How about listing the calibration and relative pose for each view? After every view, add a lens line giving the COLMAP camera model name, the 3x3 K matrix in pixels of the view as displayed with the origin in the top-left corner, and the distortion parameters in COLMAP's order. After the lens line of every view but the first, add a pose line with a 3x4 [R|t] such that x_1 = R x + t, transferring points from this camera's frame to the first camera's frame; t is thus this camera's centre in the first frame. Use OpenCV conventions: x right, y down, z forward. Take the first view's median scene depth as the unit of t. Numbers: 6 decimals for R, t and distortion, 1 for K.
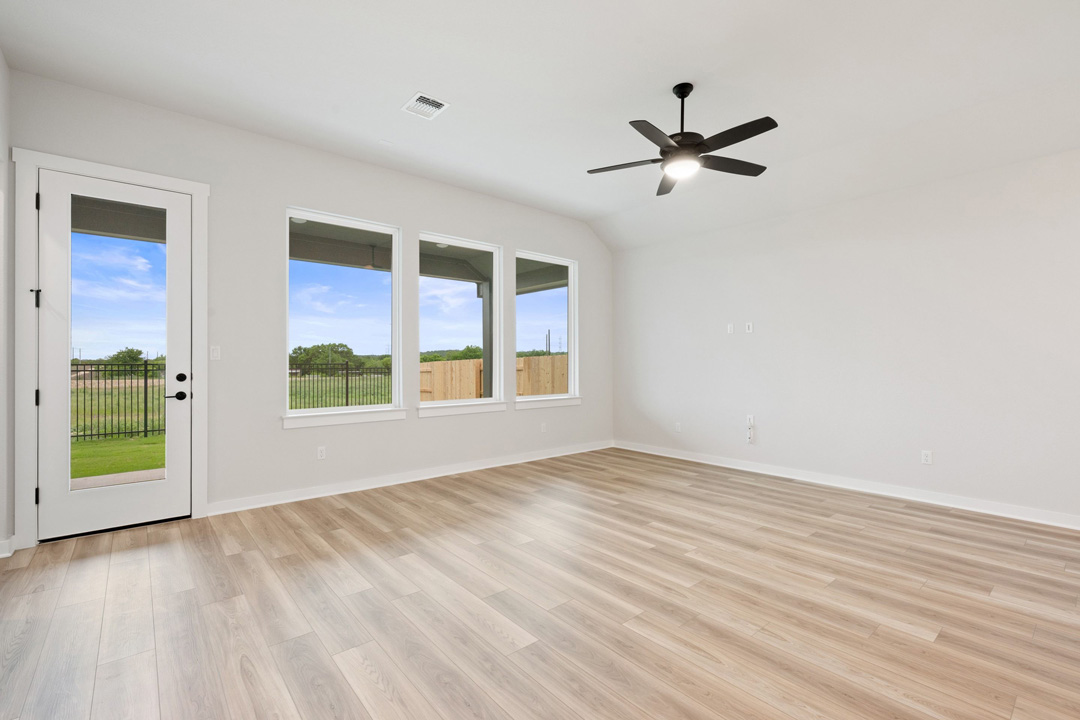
lens RADIAL K [[480.7, 0, 544.8], [0, 480.7, 355.4], [0, 0, 1]] dist [-0.001196, 0.000985]
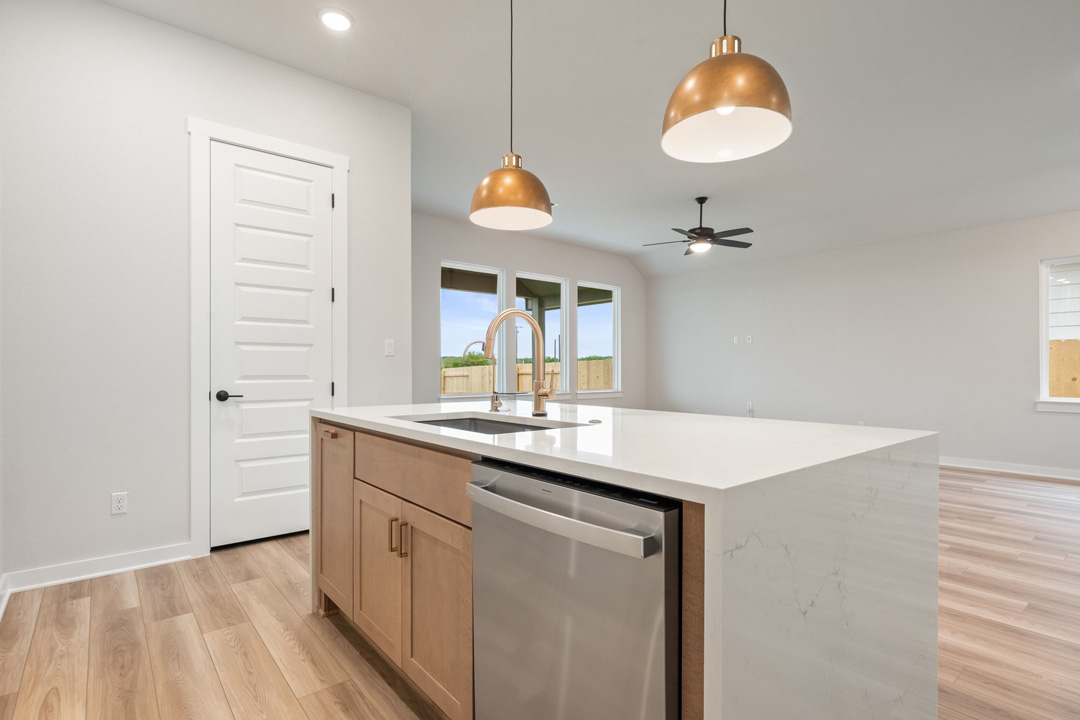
lens RADIAL K [[526.0, 0, 551.1], [0, 526.0, 360.2], [0, 0, 1]] dist [-0.003580, 0.001272]
pose [[0.999994, 0.001678, 0.003086, -0.212182], [-0.001663, 0.999988, -0.004631, 0.015454], [-0.003093, 0.004625, 0.999985, -0.730305]]
